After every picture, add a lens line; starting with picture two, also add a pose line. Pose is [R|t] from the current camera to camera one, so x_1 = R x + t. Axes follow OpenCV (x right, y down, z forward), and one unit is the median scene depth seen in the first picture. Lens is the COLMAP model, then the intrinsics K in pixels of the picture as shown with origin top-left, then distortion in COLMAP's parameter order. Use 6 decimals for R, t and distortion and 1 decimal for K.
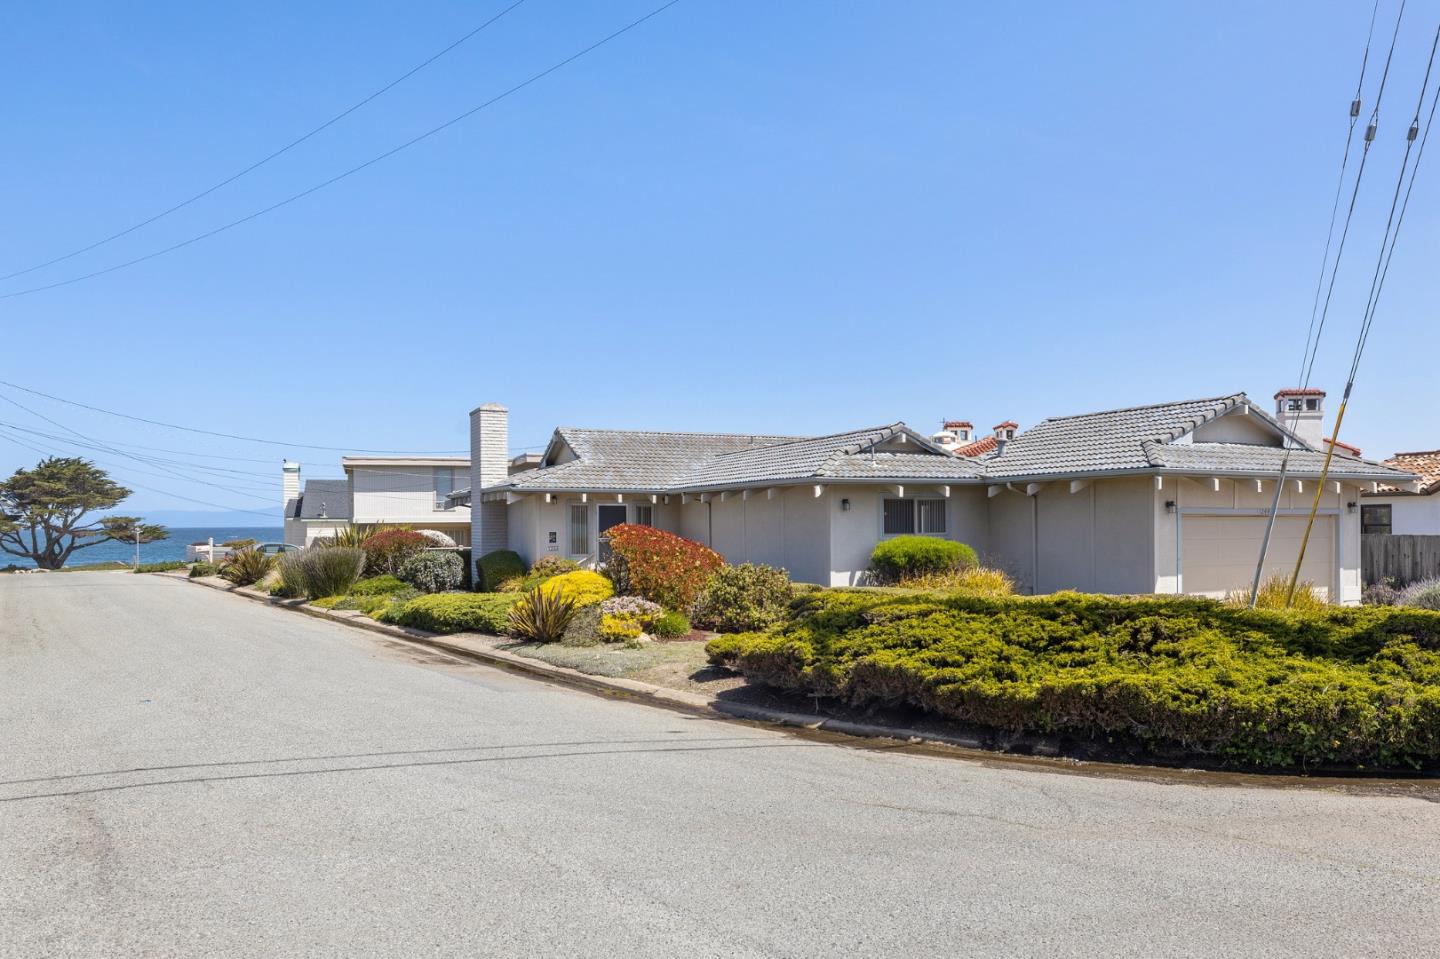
lens RADIAL K [[602.0, 0, 721.3], [0, 602.0, 472.4], [0, 0, 1]] dist [-0.000225, 0.000247]
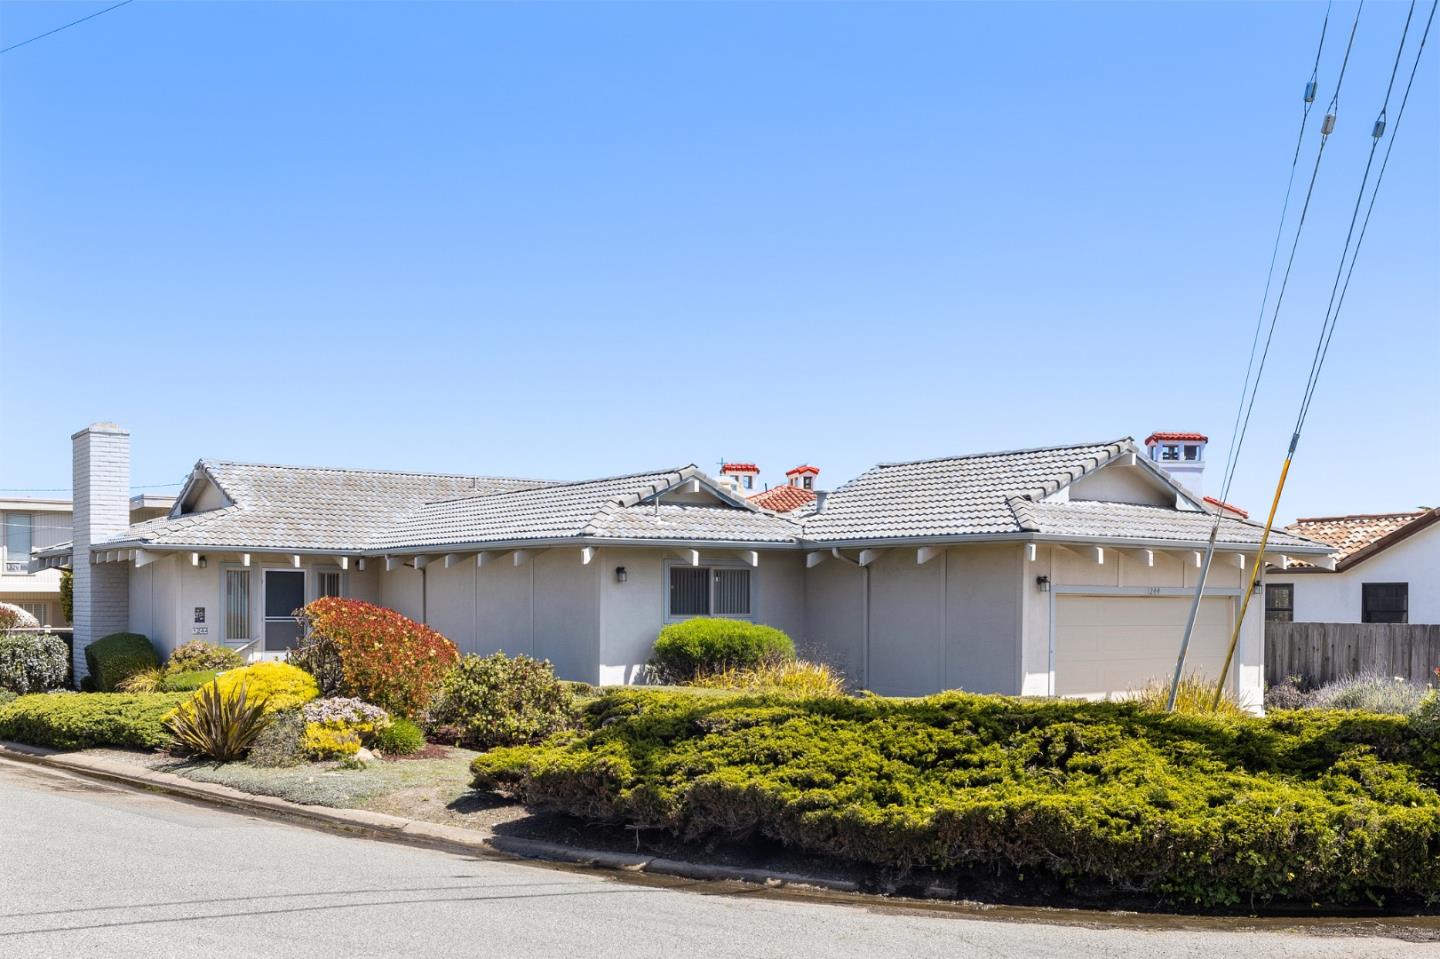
lens RADIAL K [[752.9, 0, 720.1], [0, 752.9, 544.1], [0, 0, 1]] dist [-0.001610, 0.001043]
pose [[0.996727, 0.017416, 0.078949, 0.222982], [-0.018095, 0.999805, 0.007894, 0.005785], [-0.078796, -0.009297, 0.996847, 0.061802]]
